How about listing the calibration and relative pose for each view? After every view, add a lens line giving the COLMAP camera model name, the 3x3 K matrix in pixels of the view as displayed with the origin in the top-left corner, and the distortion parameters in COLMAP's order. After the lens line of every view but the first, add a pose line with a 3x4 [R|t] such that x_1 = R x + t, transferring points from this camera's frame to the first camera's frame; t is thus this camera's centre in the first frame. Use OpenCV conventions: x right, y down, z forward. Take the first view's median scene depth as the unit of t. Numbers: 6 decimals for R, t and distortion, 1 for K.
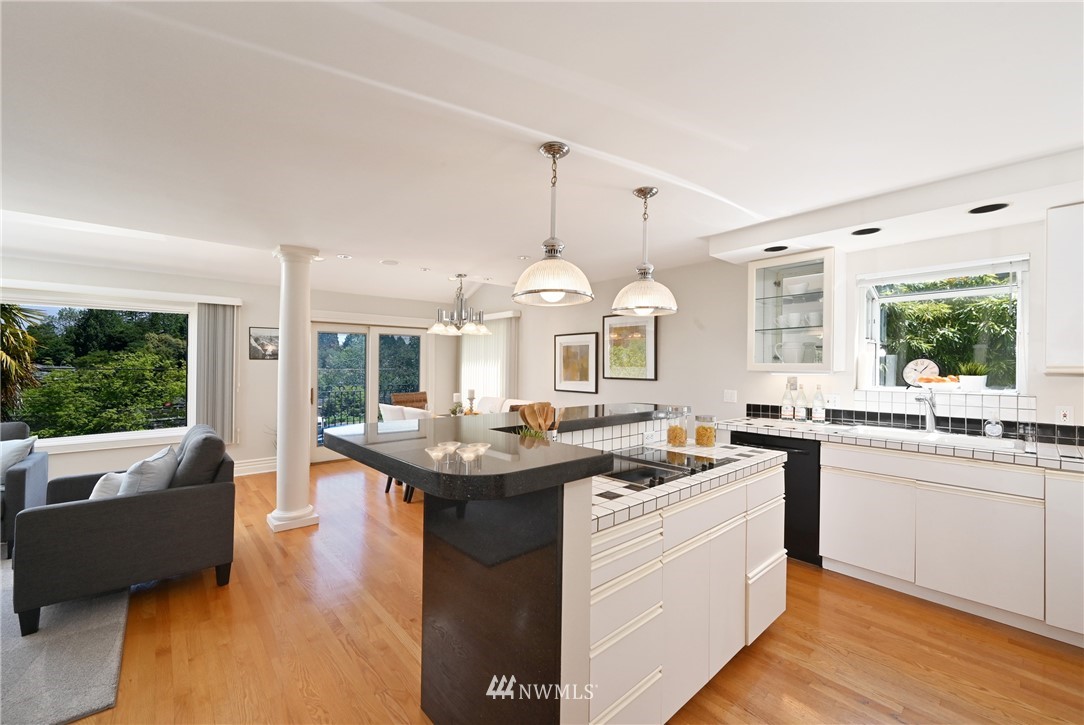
lens RADIAL K [[433.8, 0, 542.0], [0, 433.8, 362.5], [0, 0, 1]] dist [-0.000190, -0.000217]
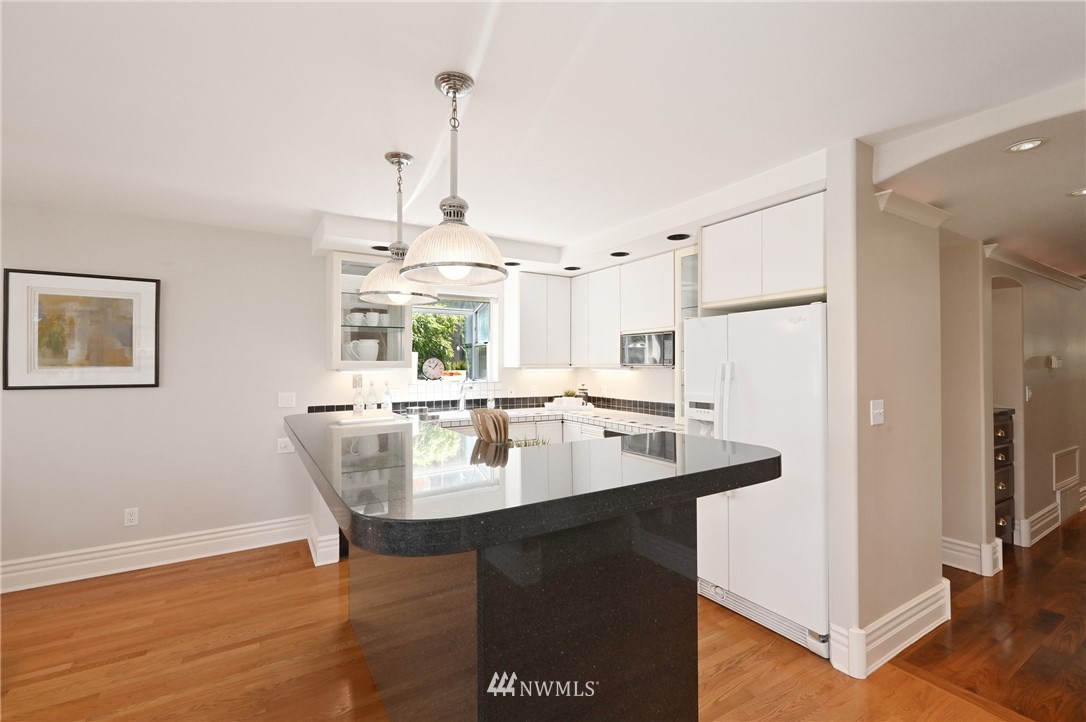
lens RADIAL K [[475.4, 0, 543.0], [0, 475.4, 361.0], [0, 0, 1]] dist [-0.000327, 0.000131]
pose [[0.166502, 0.004206, 0.986032, -0.421595], [-0.004897, 0.999982, -0.003439, 0.002825], [-0.986029, -0.004256, 0.166520, 0.374928]]
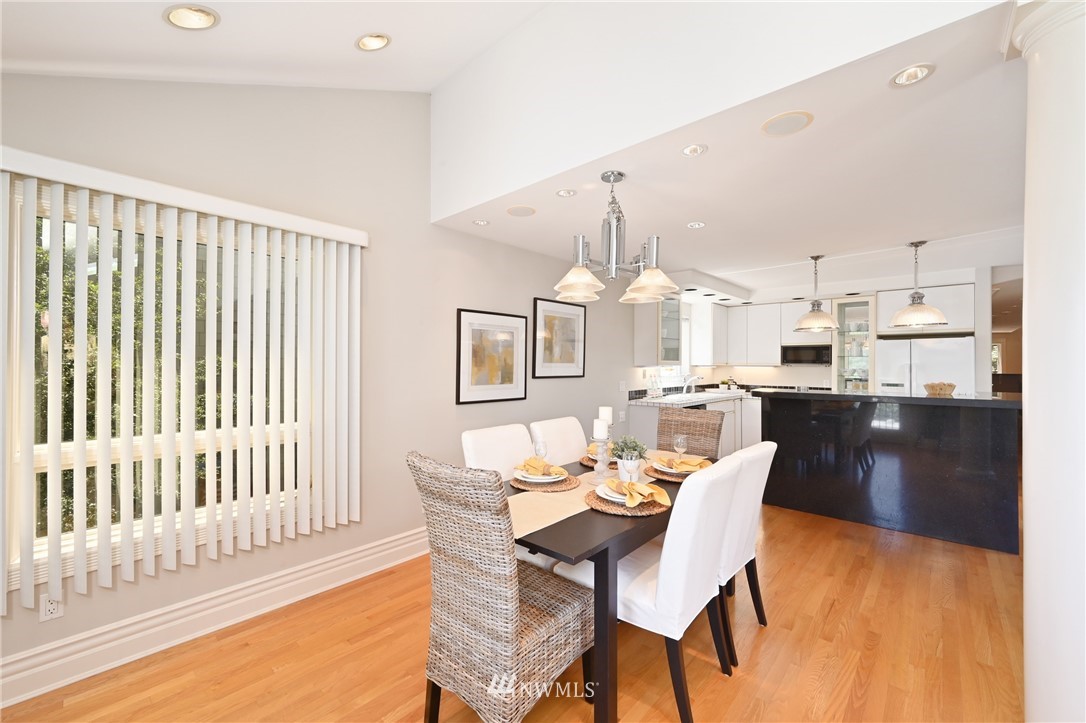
lens RADIAL K [[434.6, 0, 543.0], [0, 434.6, 361.5], [0, 0, 1]] dist [-0.000190, -0.000217]
pose [[-0.100258, 0.002295, 0.994959, -0.857934], [-0.010673, 0.999937, -0.003382, 0.013188], [-0.994904, -0.010959, -0.100227, 1.449505]]
